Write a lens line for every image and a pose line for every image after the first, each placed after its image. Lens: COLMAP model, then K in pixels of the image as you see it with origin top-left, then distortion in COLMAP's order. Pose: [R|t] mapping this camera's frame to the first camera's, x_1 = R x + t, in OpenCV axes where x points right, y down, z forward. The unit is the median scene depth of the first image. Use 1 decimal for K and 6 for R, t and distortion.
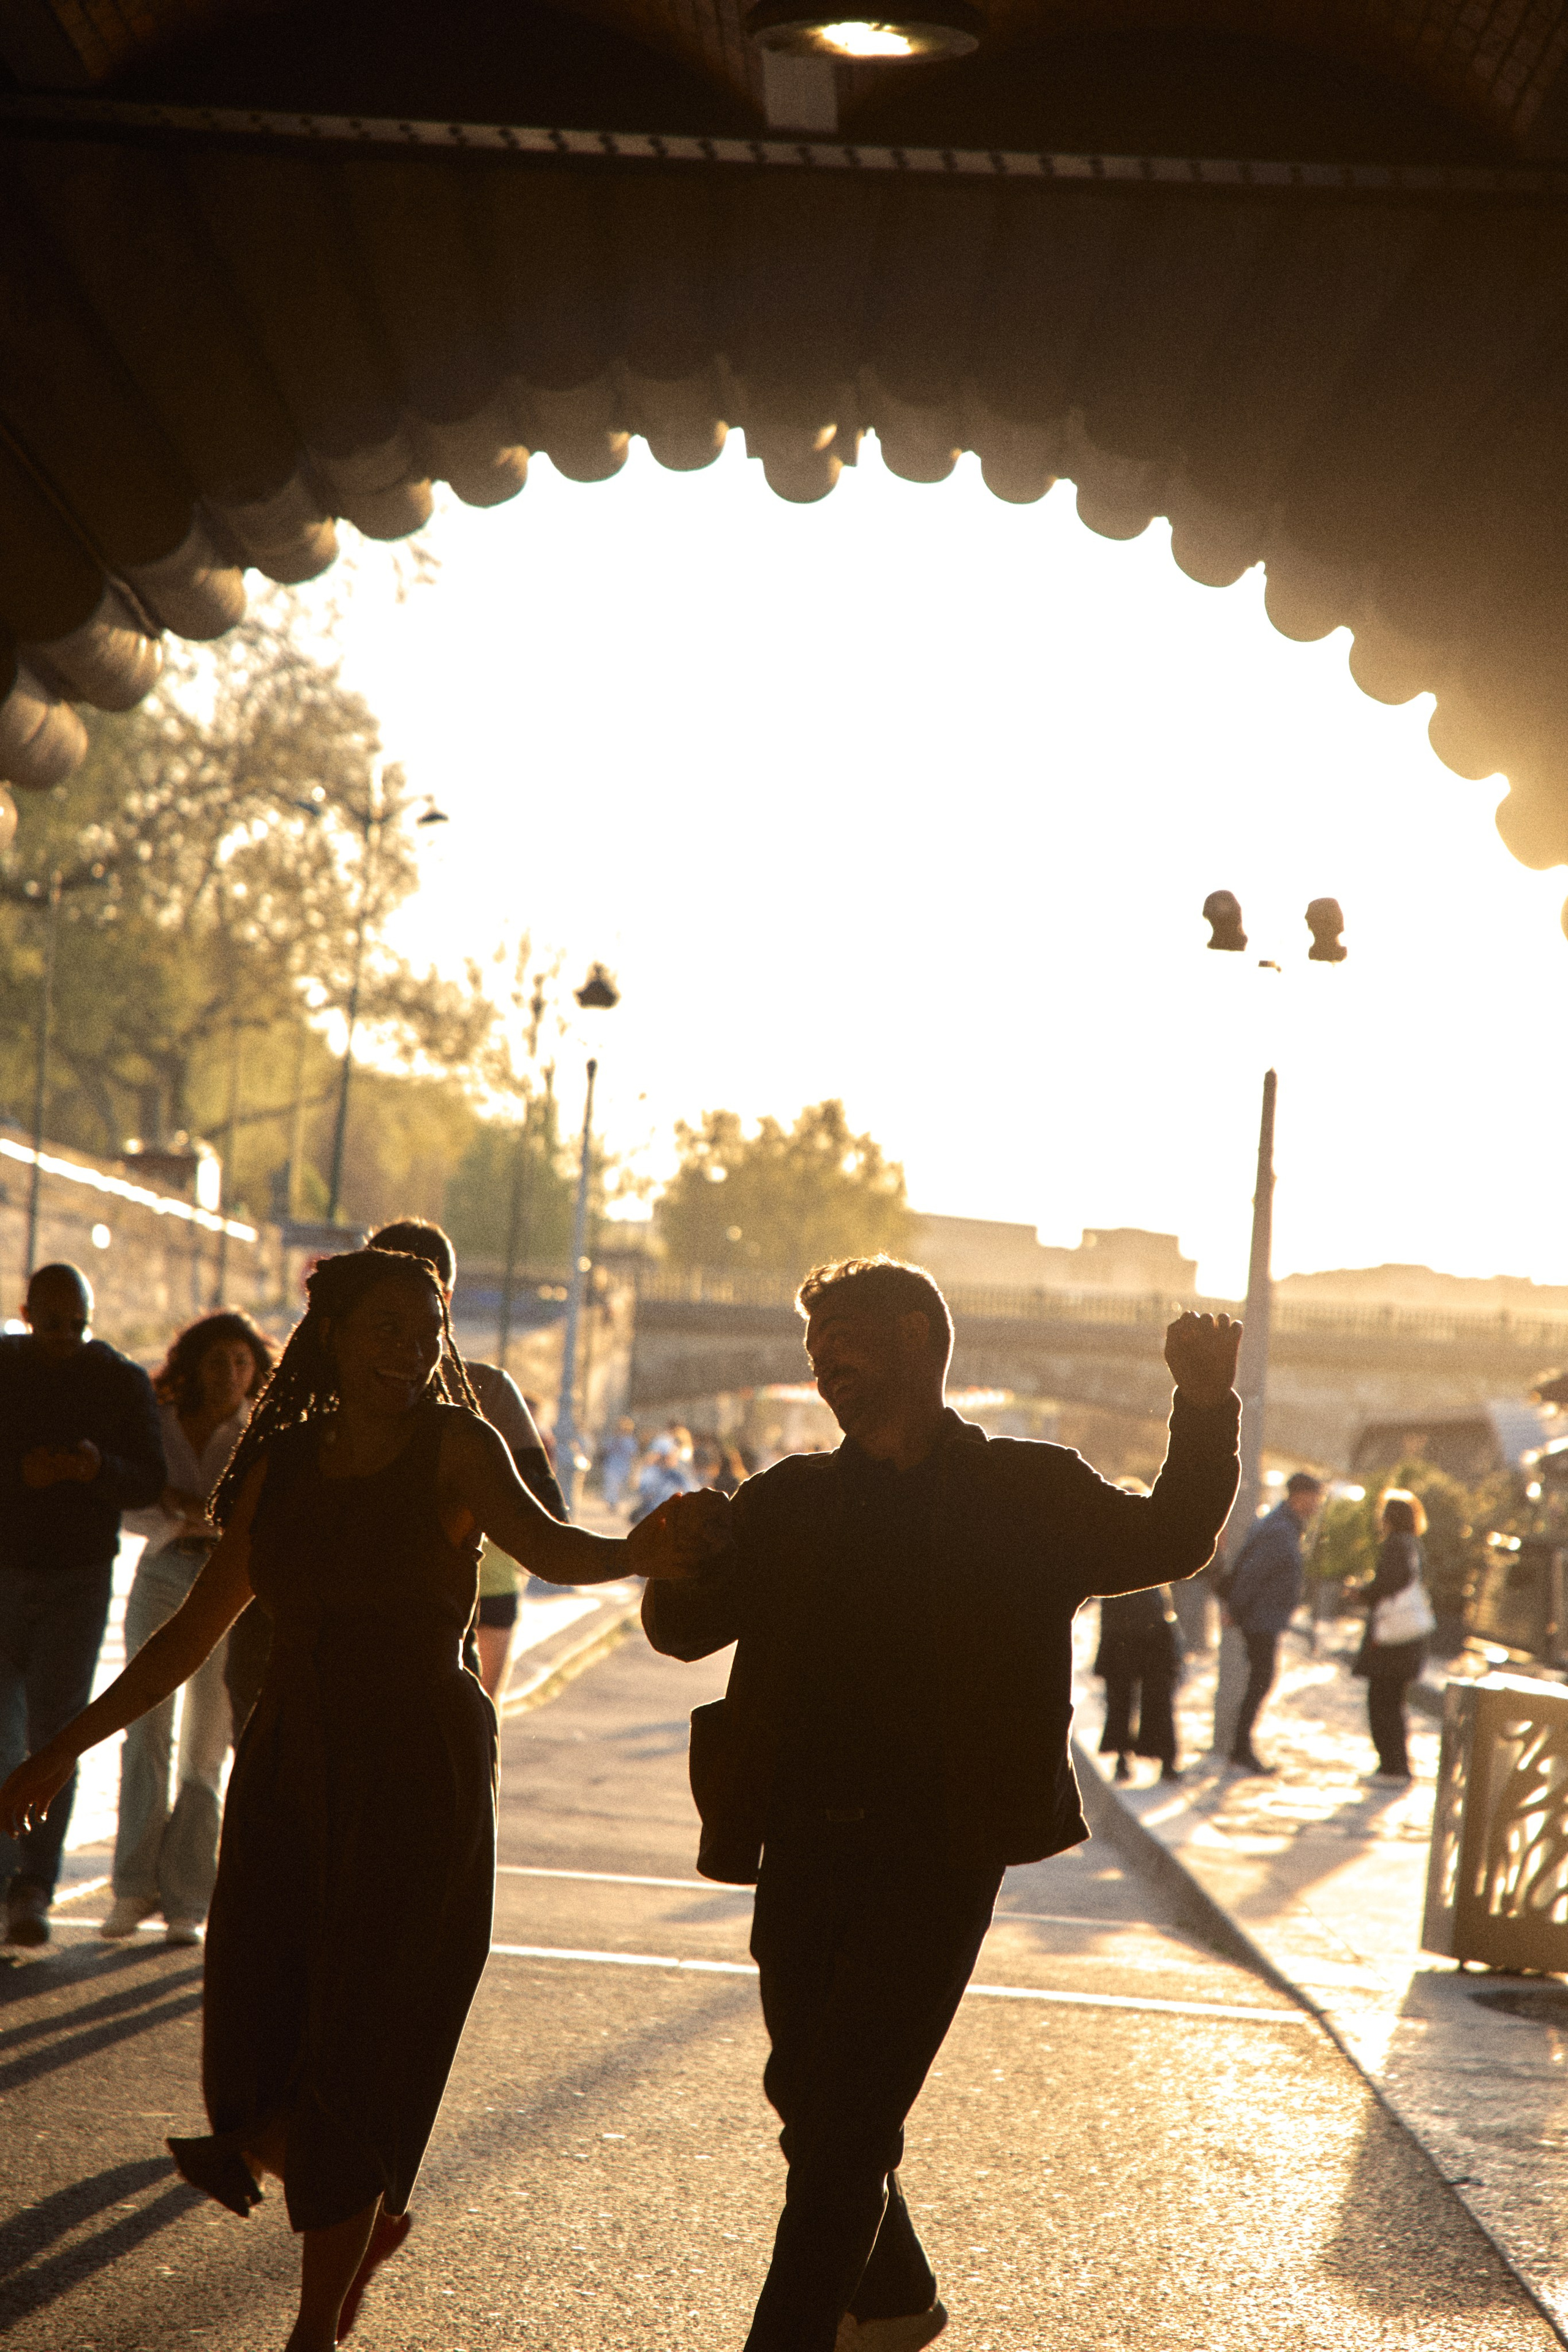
lens RADIAL K [[7124.6, 0, 784.0], [0, 7124.6, 1176.0], [0, 0, 1]] dist [0.668313, 1.584969]
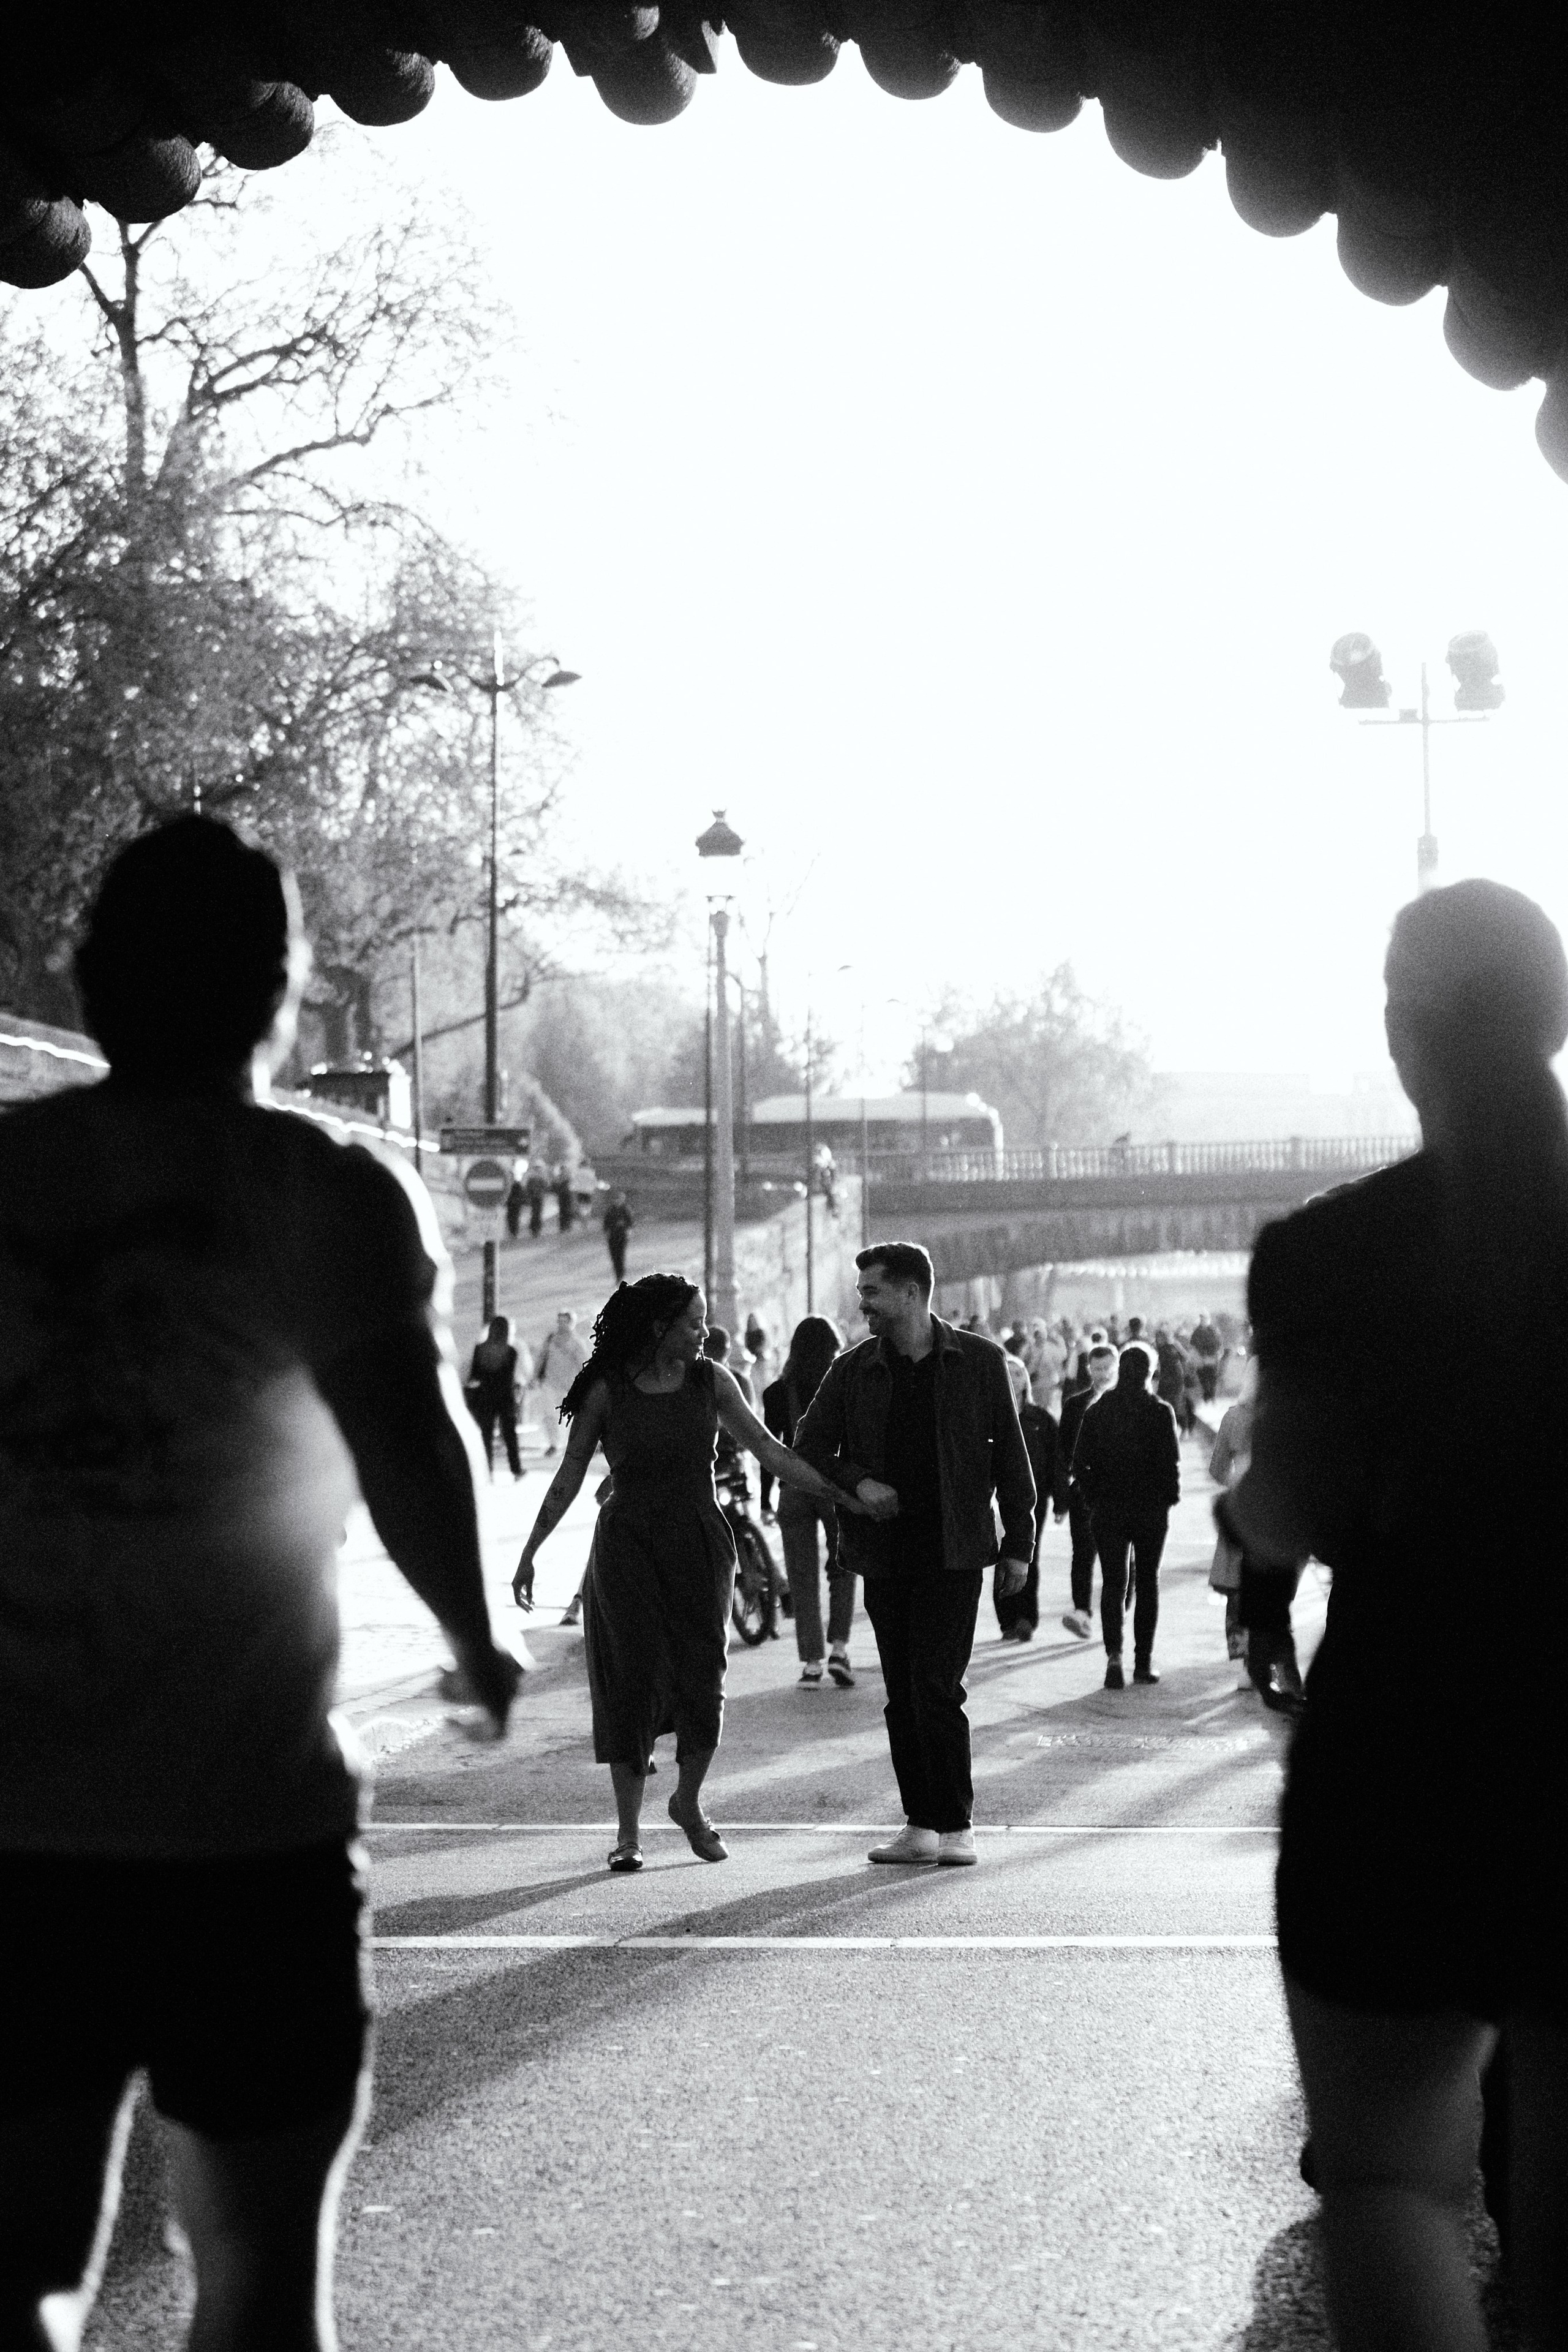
lens RADIAL K [[7528.5, 0, 784.0], [0, 7528.5, 1176.0], [0, 0, 1]] dist [0.083085, 1.491727]
pose [[0.995553, -0.088256, -0.032936, 0.034656], [0.088780, 0.995941, 0.014803, 0.012638], [0.031496, -0.017661, 0.999348, 0.148549]]
